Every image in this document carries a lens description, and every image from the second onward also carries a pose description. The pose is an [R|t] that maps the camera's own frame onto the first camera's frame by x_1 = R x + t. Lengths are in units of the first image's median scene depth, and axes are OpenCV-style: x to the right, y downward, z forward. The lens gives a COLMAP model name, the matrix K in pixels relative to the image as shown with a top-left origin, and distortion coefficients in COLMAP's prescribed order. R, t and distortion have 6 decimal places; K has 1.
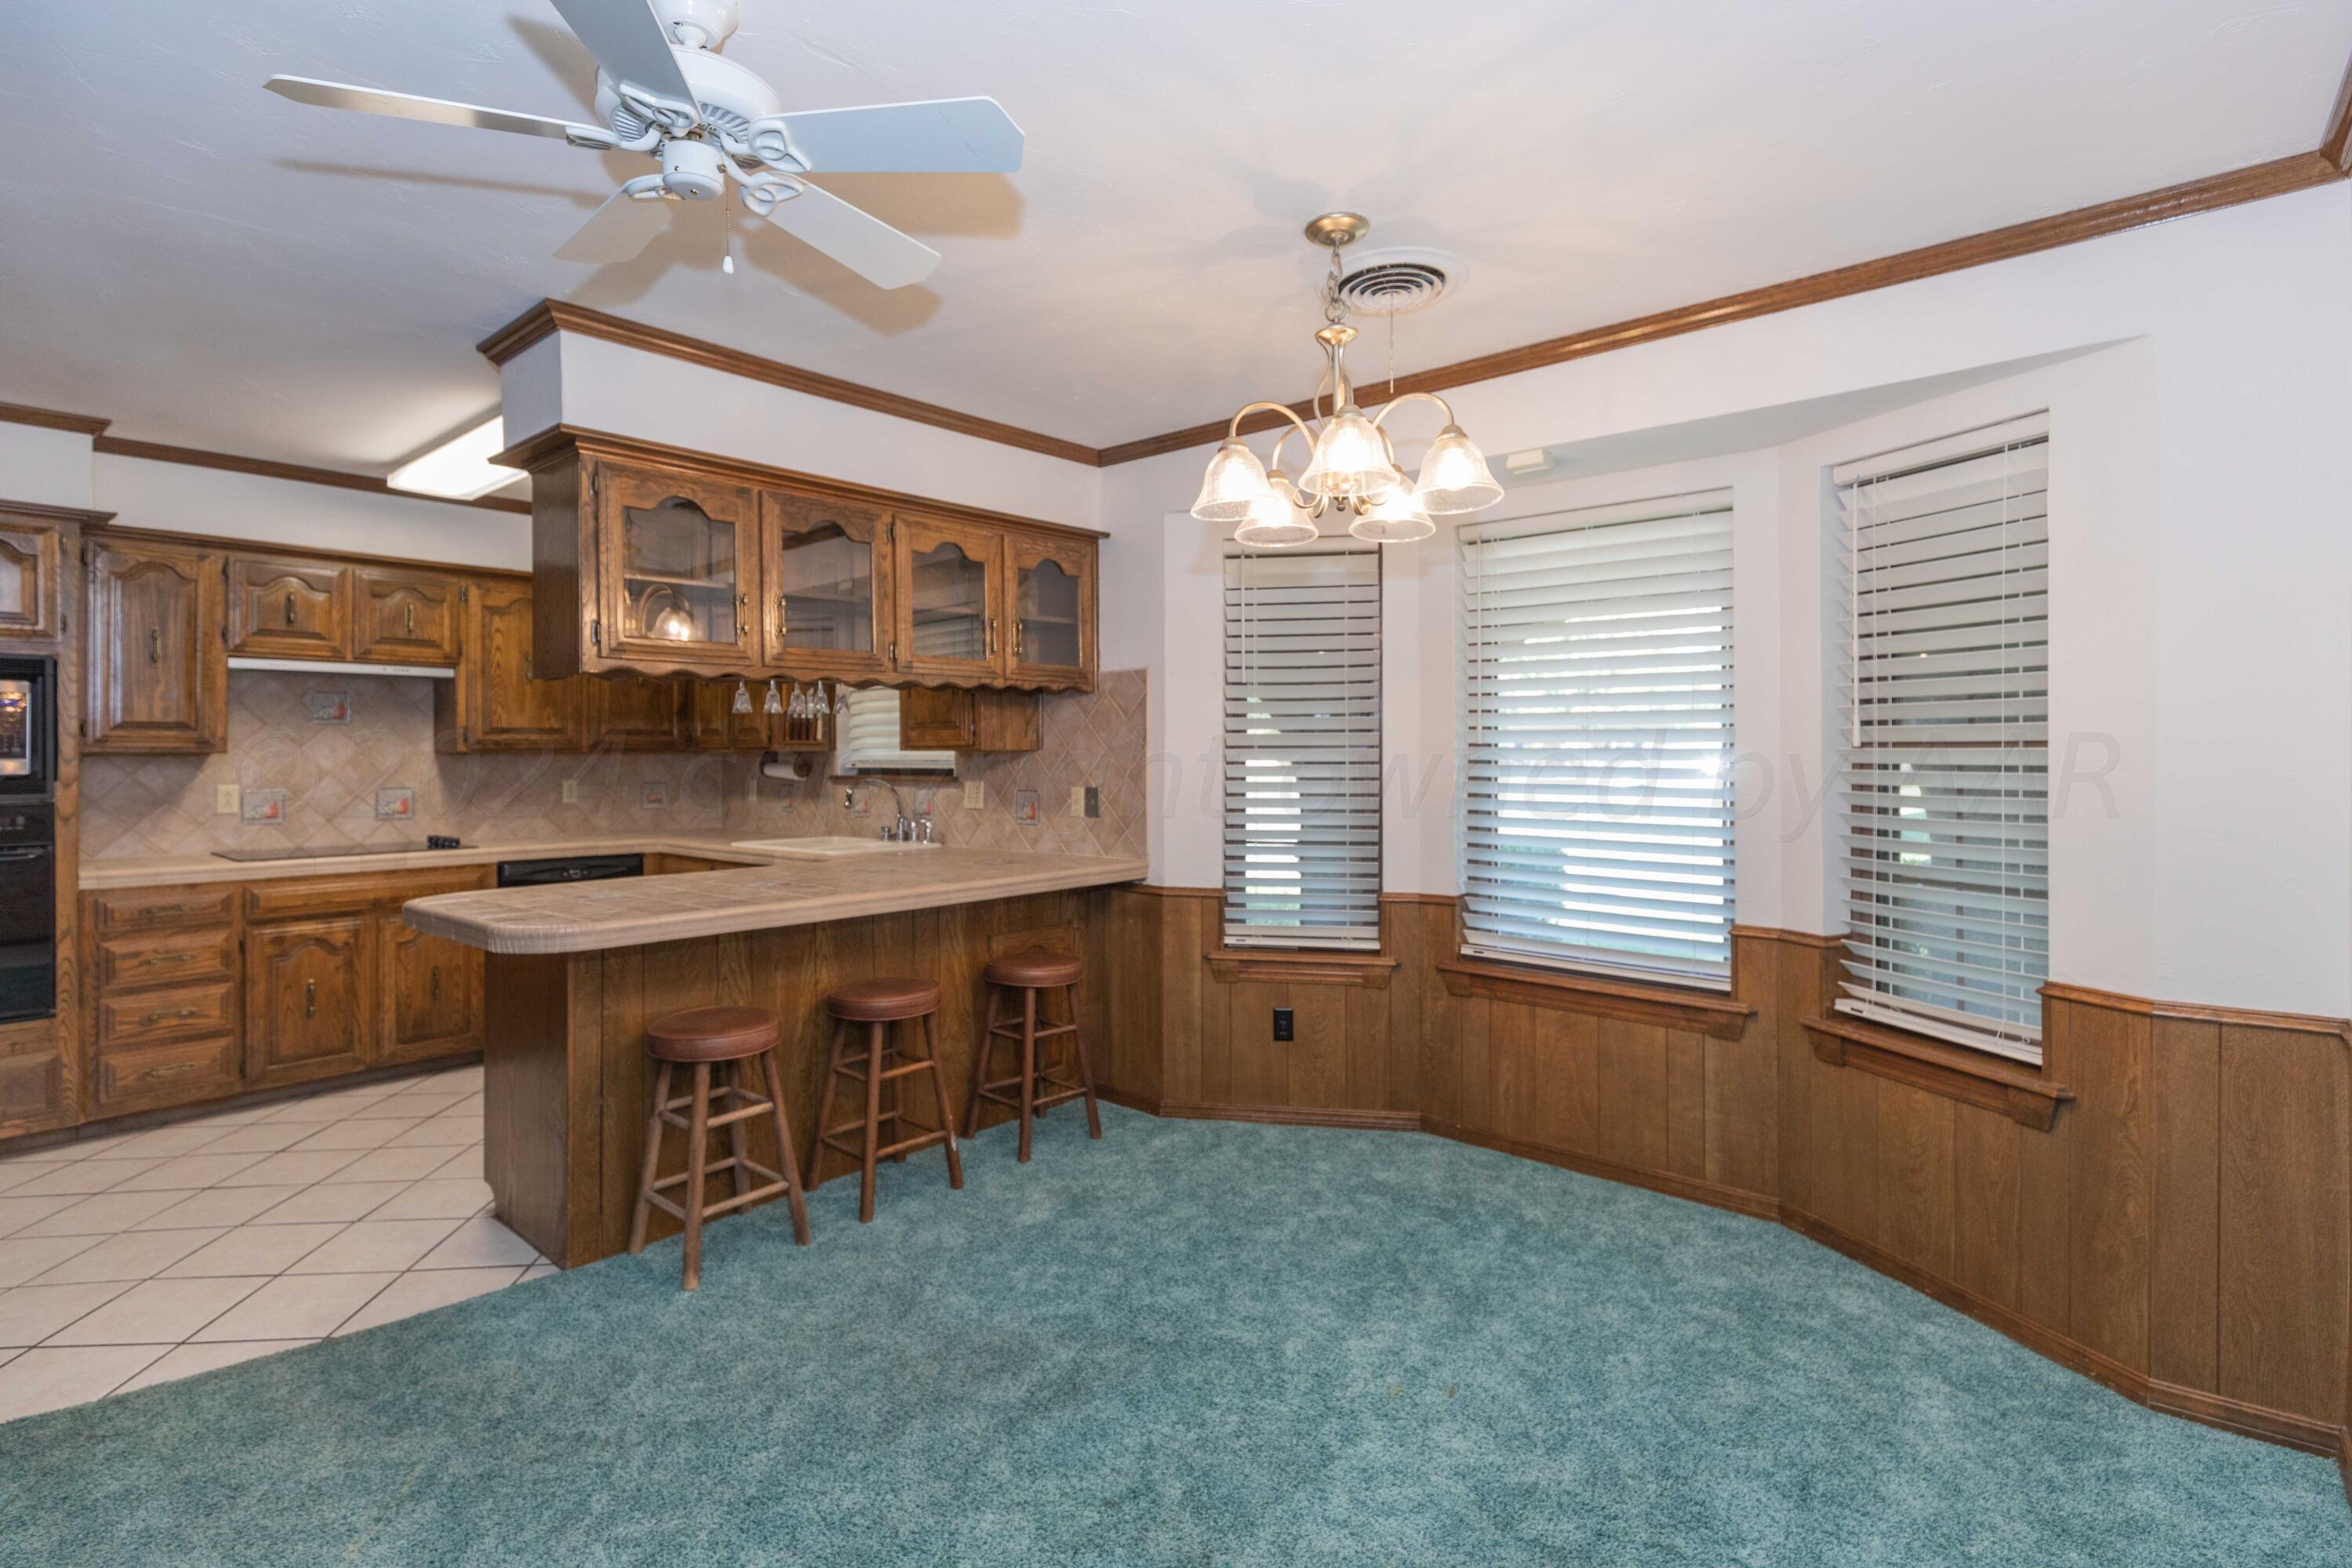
lens RADIAL K [[1064.9, 0, 1168.6], [0, 1064.9, 751.0], [0, 0, 1]] dist [0.002407, -0.001905]
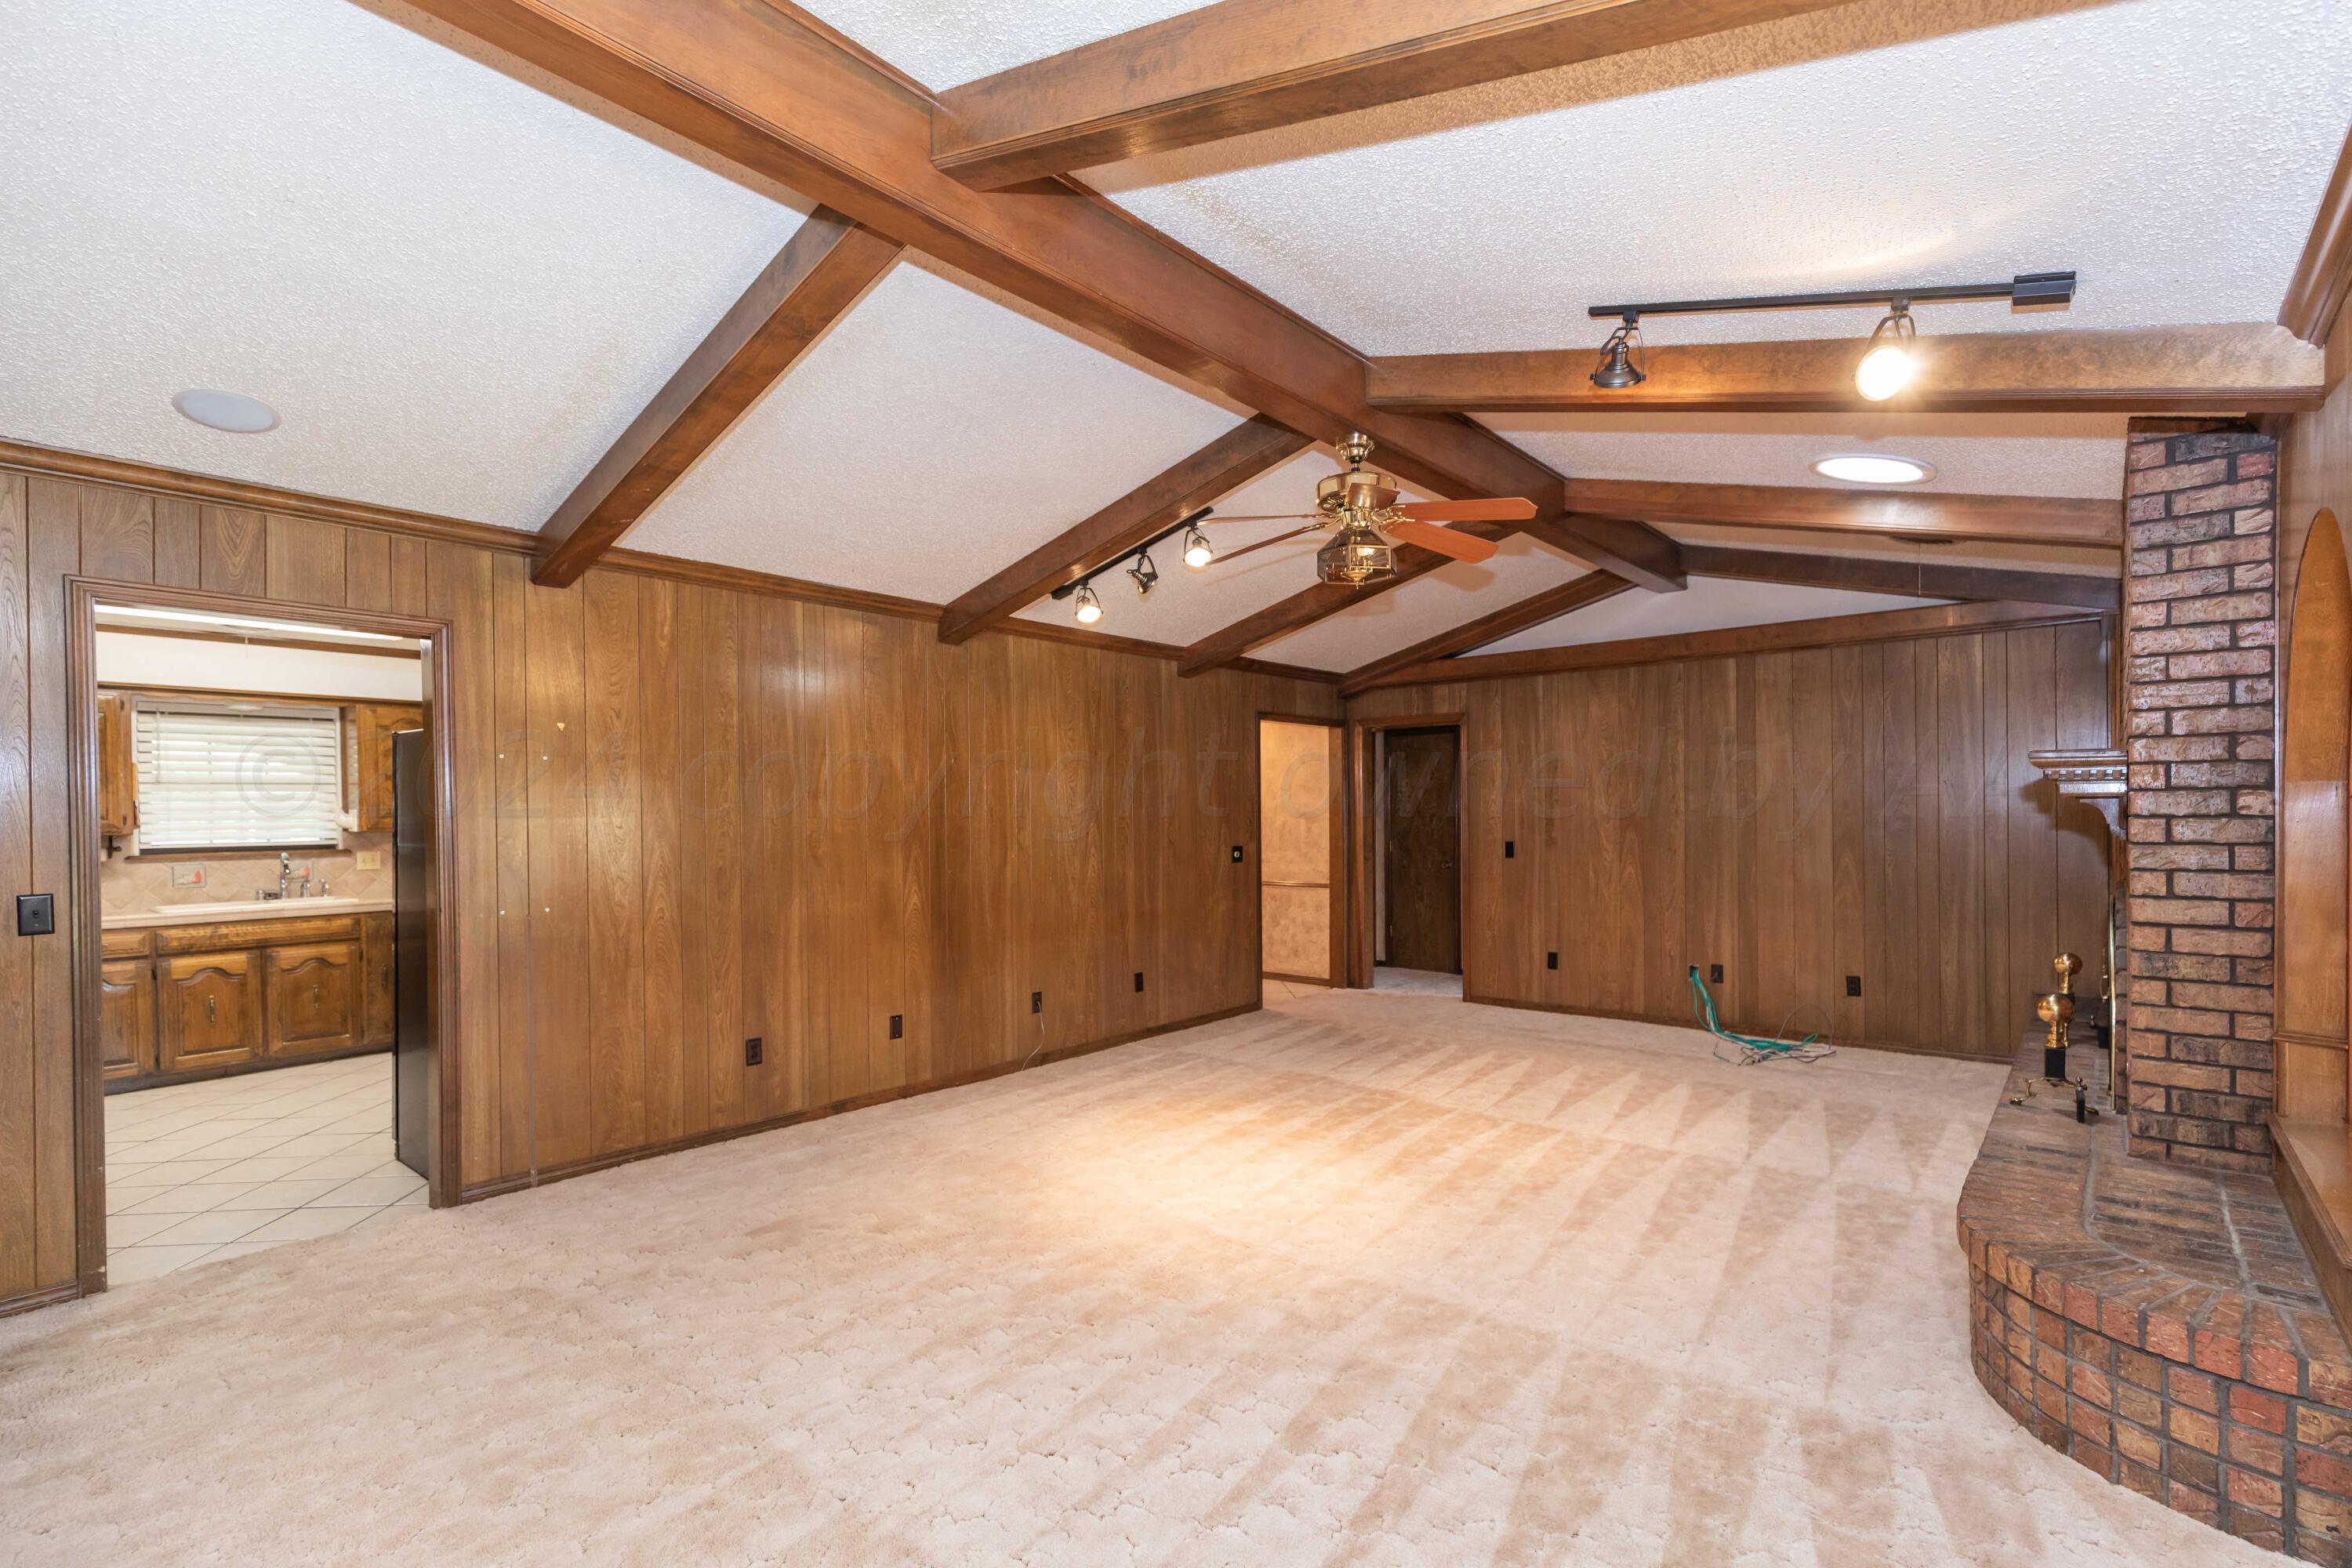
lens RADIAL K [[1064.9, 0, 1218.0], [0, 1064.9, 813.3], [0, 0, 1]] dist [0.002407, -0.001905]
pose [[-0.013306, 0.005561, 0.999896, -2.128414], [0.014096, 0.999886, -0.005374, 0.000111], [-0.999812, 0.014023, -0.013383, -0.212263]]
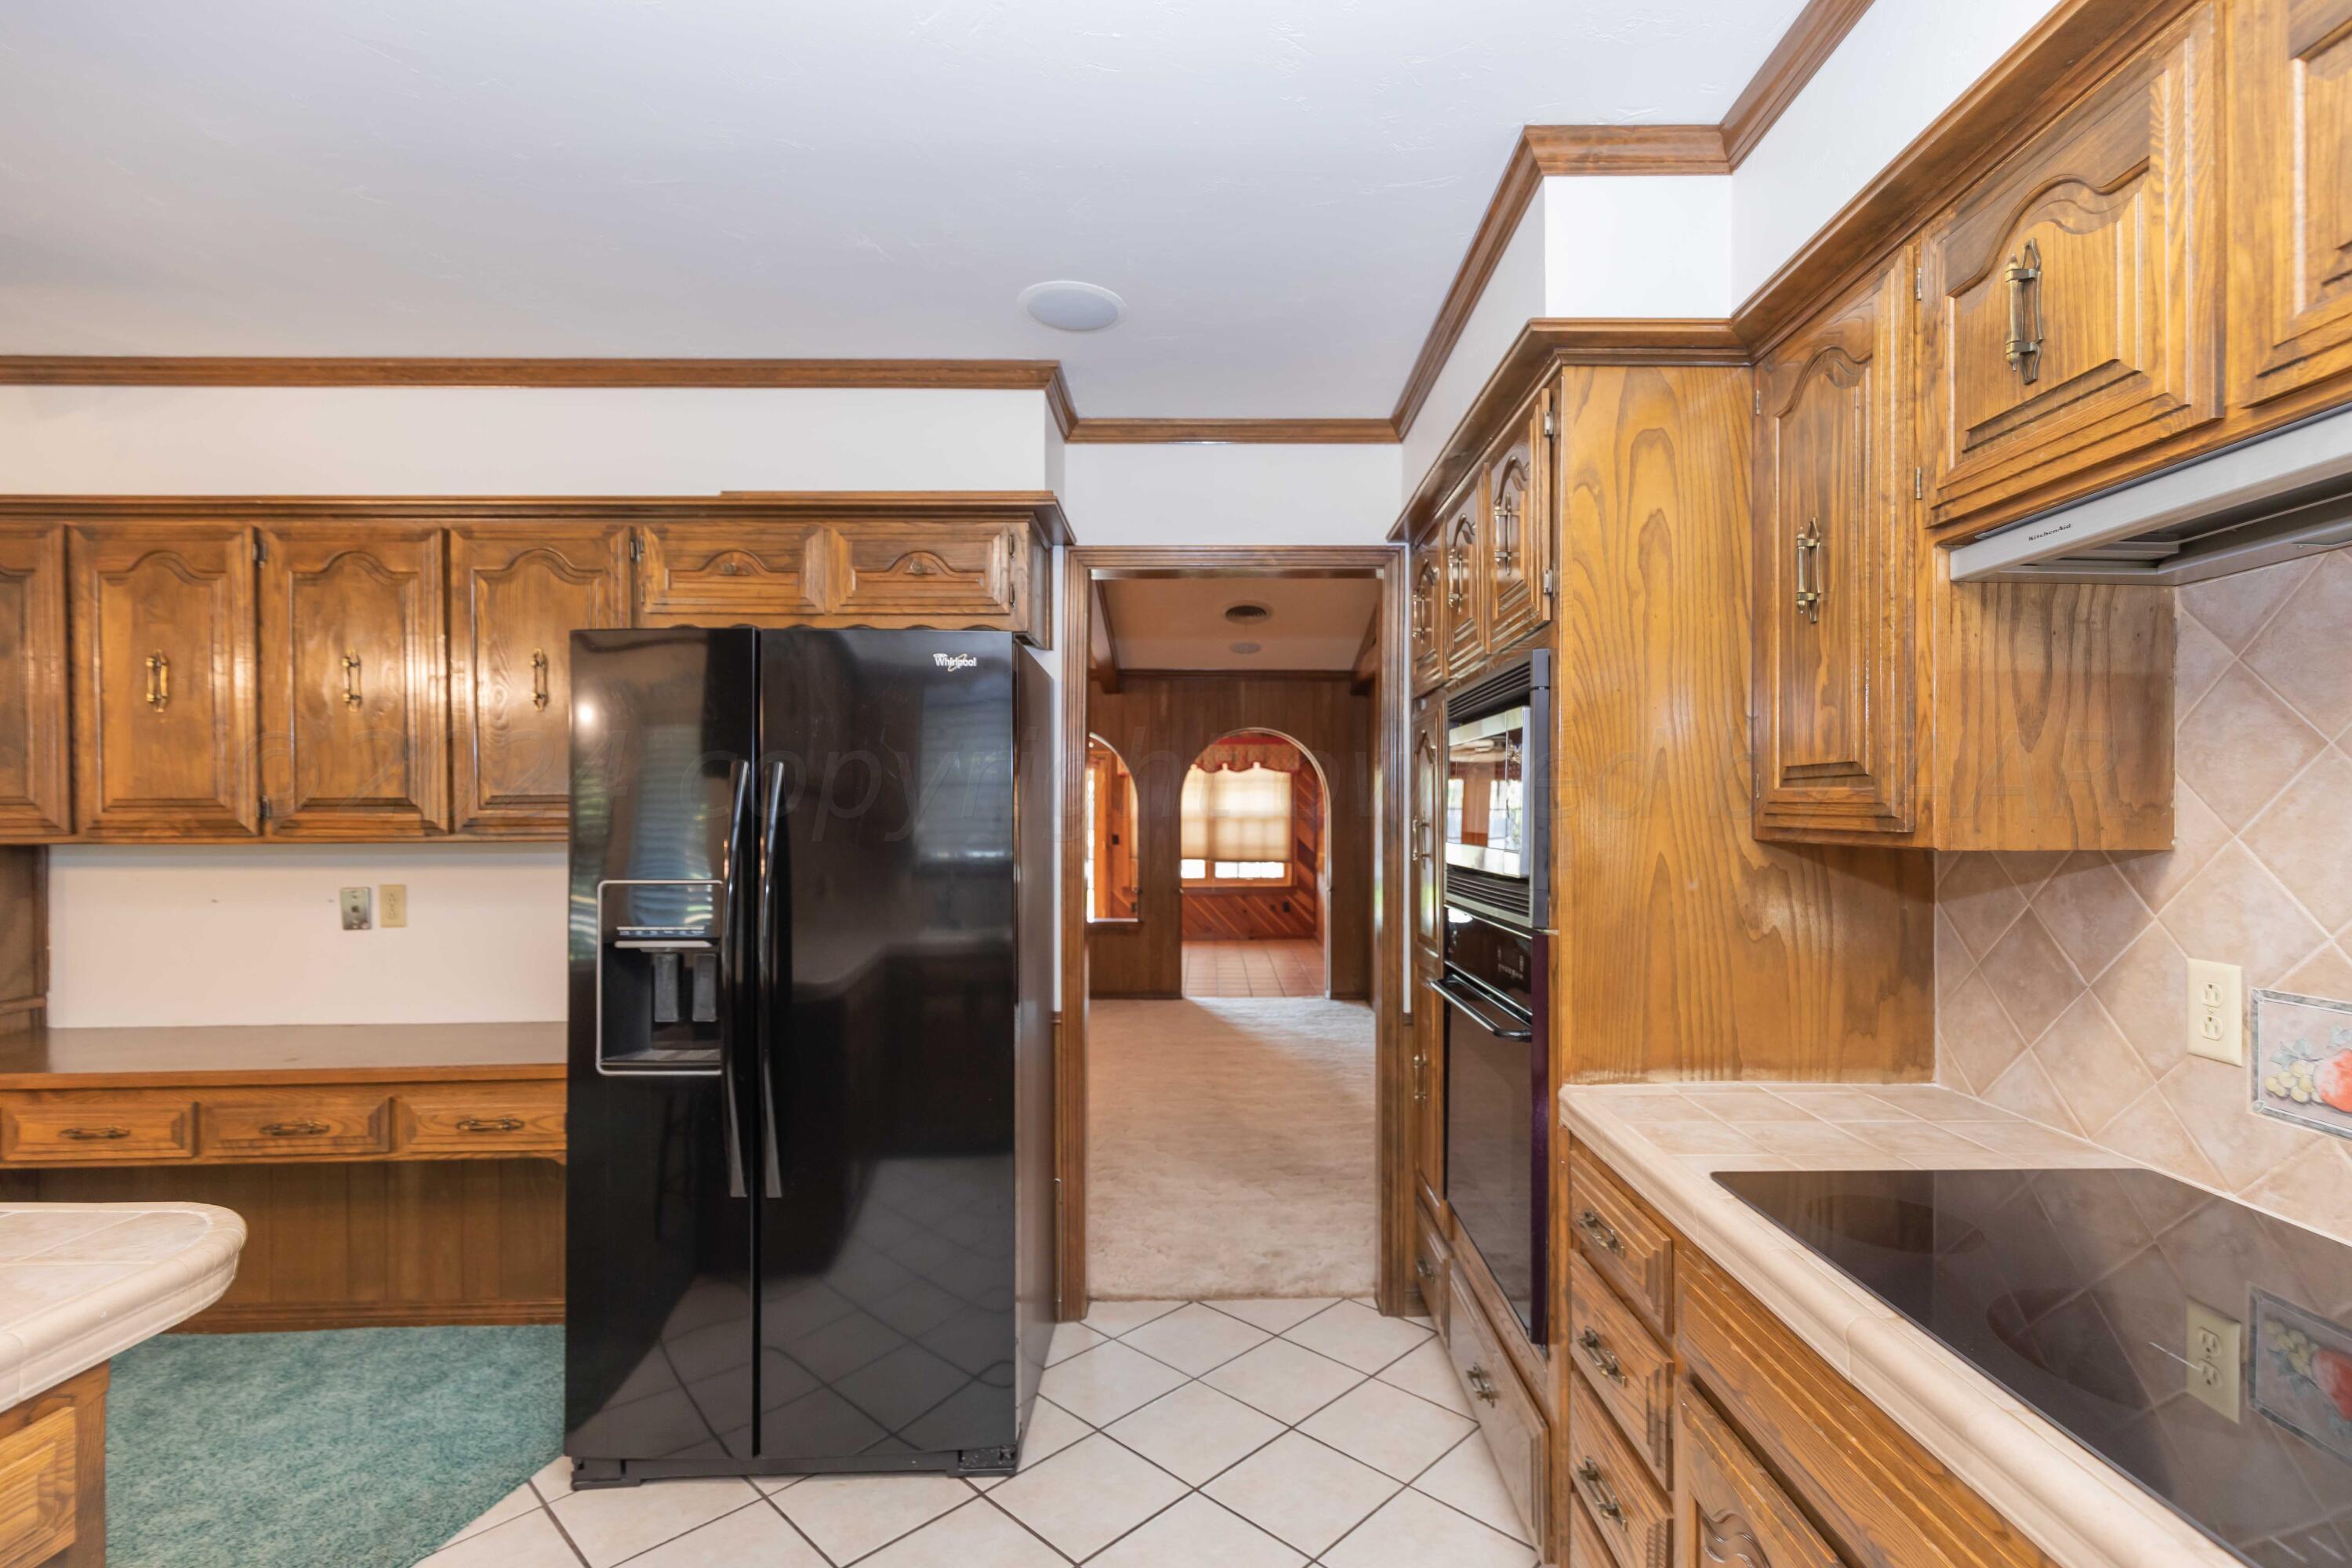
lens RADIAL K [[1064.9, 0, 1273.1], [0, 1064.9, 815.0], [0, 0, 1]] dist [0.002407, -0.001905]
pose [[-0.728367, 0.004287, -0.685174, -0.593602], [0.002120, 0.999990, 0.004003, -0.012332], [0.685184, 0.001464, -0.728369, 1.252354]]
